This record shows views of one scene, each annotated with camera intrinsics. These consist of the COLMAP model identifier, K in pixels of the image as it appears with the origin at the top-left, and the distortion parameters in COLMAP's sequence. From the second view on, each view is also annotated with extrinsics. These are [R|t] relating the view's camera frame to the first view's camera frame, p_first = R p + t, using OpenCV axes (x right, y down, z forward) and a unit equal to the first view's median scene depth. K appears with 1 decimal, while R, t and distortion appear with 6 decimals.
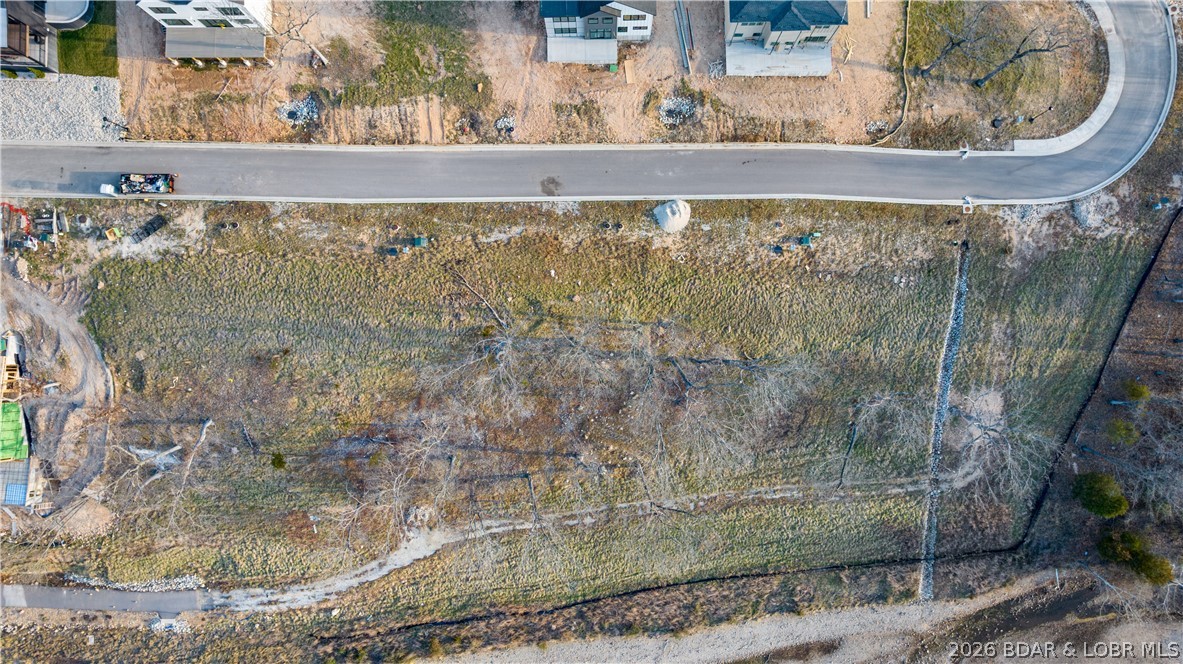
lens RADIAL K [[831.2, 0, 599.7], [0, 831.2, 319.9], [0, 0, 1]] dist [-0.037168, 0.023085]
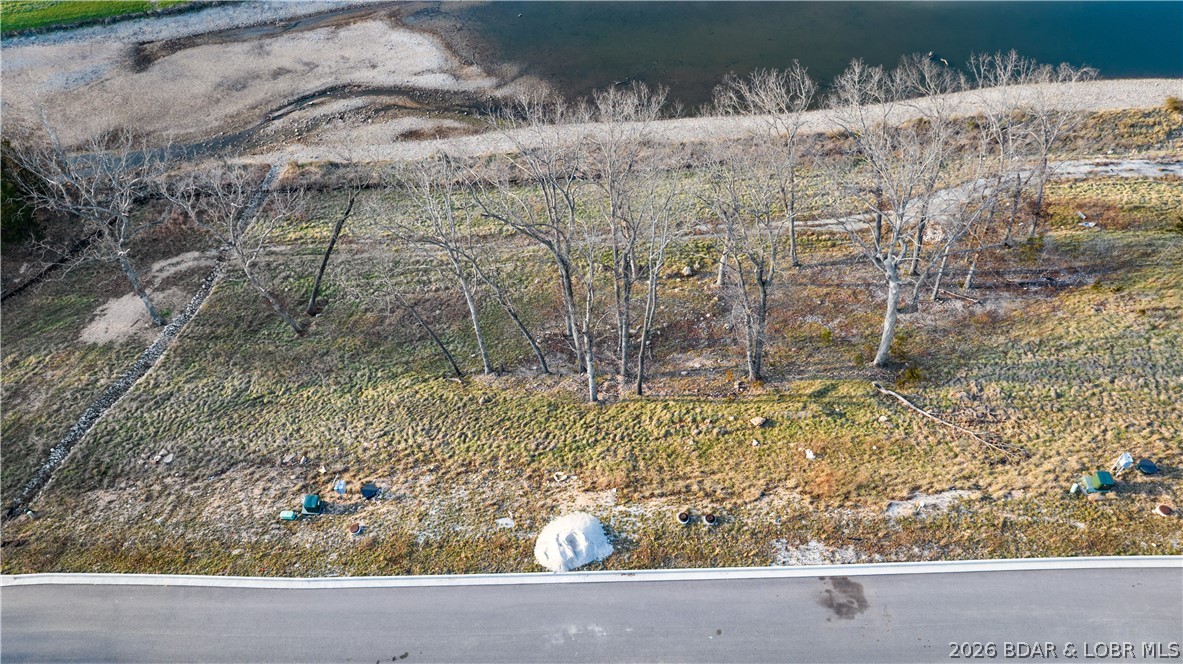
lens RADIAL K [[831.2, 0, 595.3], [0, 831.2, 330.5], [0, 0, 1]] dist [-0.037168, 0.023085]
pose [[-0.999068, -0.015840, 0.040157, 0.056007], [0.038175, -0.758475, 0.650583, -0.330681], [0.020153, 0.651510, 0.758373, 0.540806]]
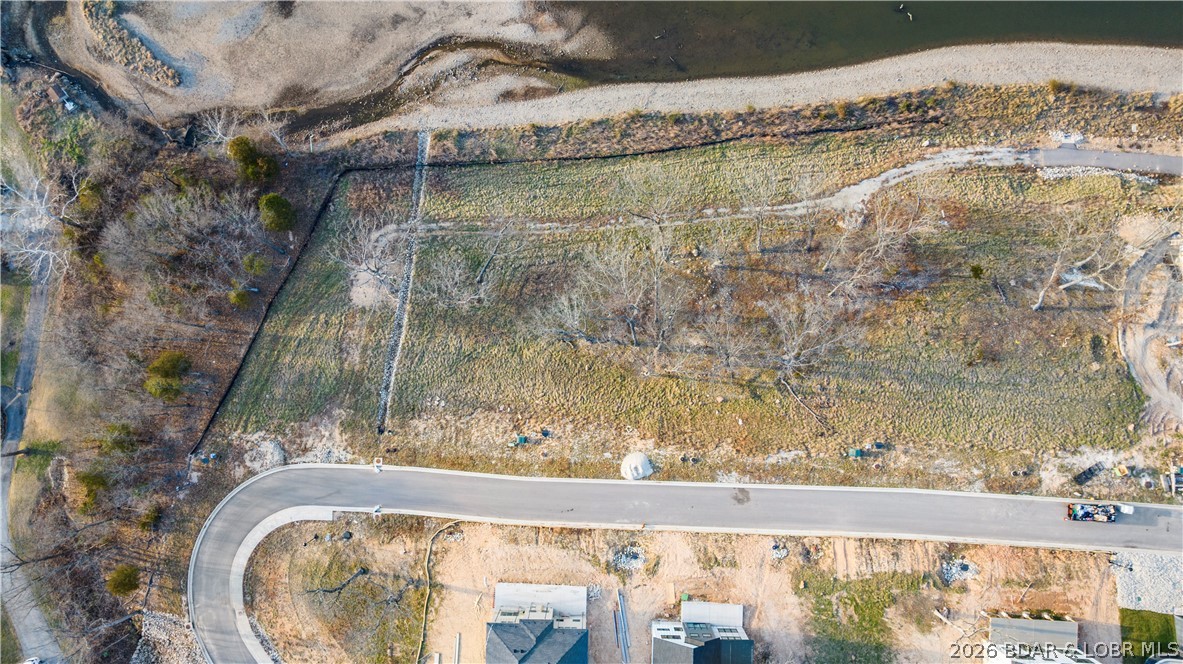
lens RADIAL K [[831.2, 0, 593.8], [0, 831.2, 330.7], [0, 0, 1]] dist [-0.037168, 0.023085]
pose [[-0.998876, -0.044804, 0.015491, 0.133252], [0.045961, -0.995336, 0.084820, -0.036385], [0.011618, 0.085437, 0.996276, -0.169500]]
